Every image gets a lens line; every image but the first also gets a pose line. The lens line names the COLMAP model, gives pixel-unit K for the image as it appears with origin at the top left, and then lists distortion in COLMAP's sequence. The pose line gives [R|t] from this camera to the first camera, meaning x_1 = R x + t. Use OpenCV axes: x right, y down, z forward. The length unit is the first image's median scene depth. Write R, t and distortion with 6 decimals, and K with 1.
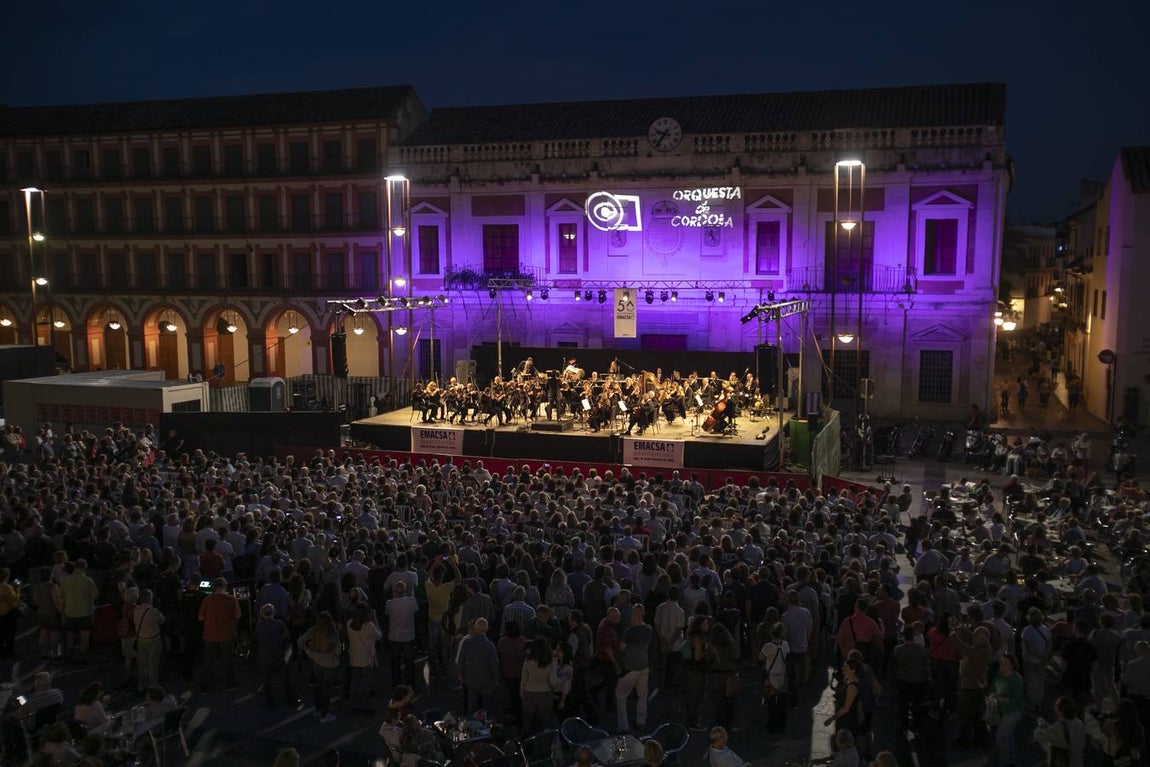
lens RADIAL K [[1084.3, 0, 576.9], [0, 1084.3, 382.9], [0, 0, 1]] dist [-0.004634, 0.065644]
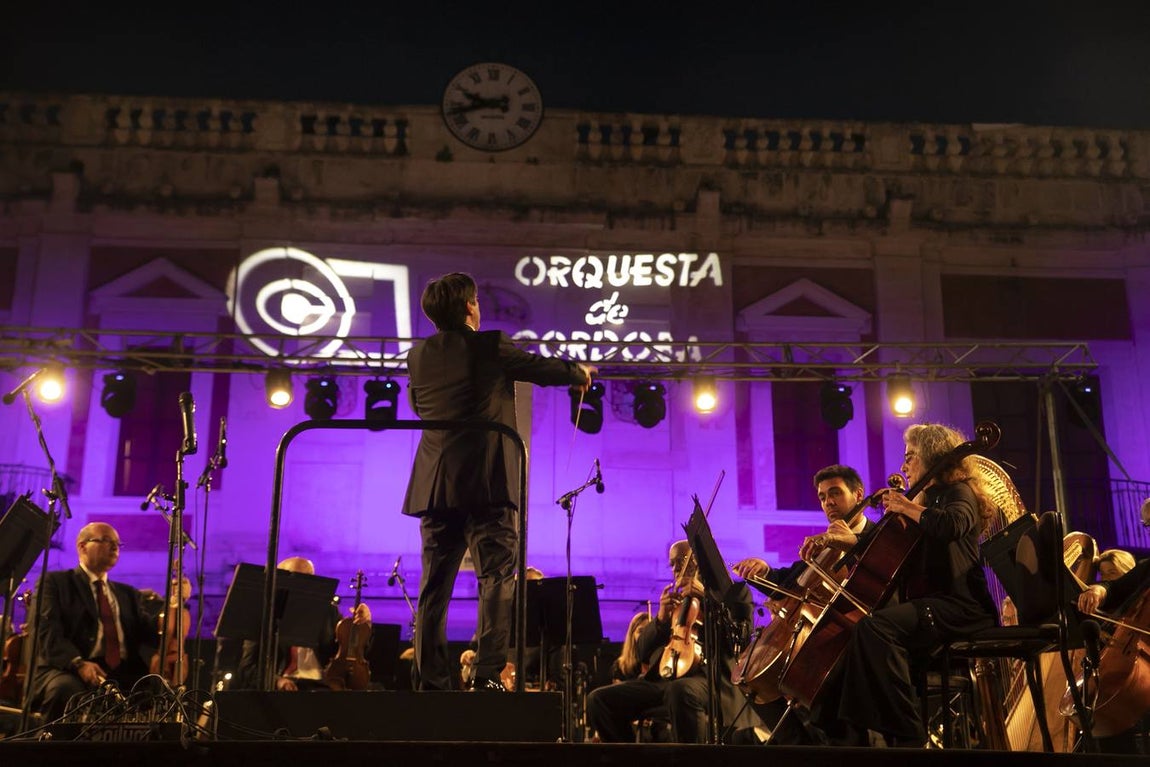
lens RADIAL K [[1475.5, 0, 576.0], [0, 1475.5, 387.4], [0, 0, 1]] dist [0.060815, 0.103380]
pose [[0.935434, 0.118690, 0.332981, -0.042382], [0.032644, 0.908921, -0.415688, 0.049866], [-0.351992, 0.399719, 0.846361, 0.699238]]
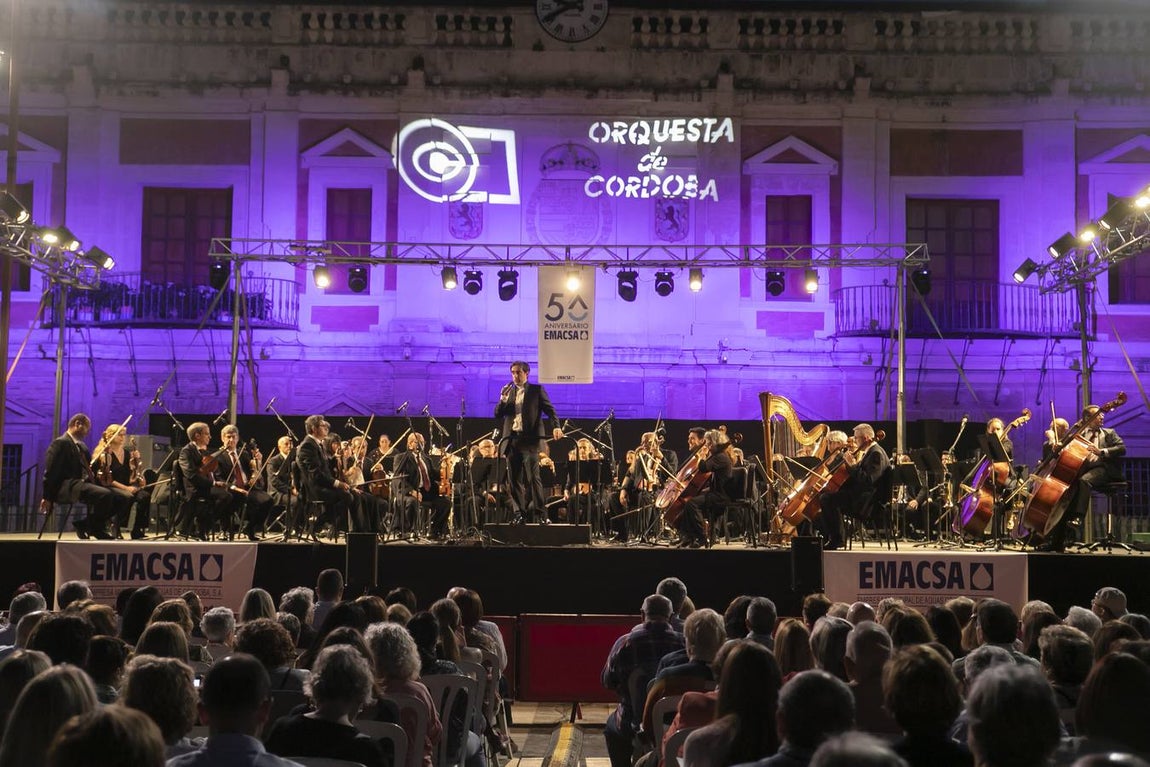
lens RADIAL K [[1475.5, 0, 576.0], [0, 1475.5, 387.4], [0, 0, 1]] dist [0.060815, 0.103380]
pose [[0.953896, 0.039341, 0.297548, -0.114003], [0.018679, 0.981669, -0.189676, 0.063236], [-0.299556, 0.186489, 0.935675, 0.468855]]
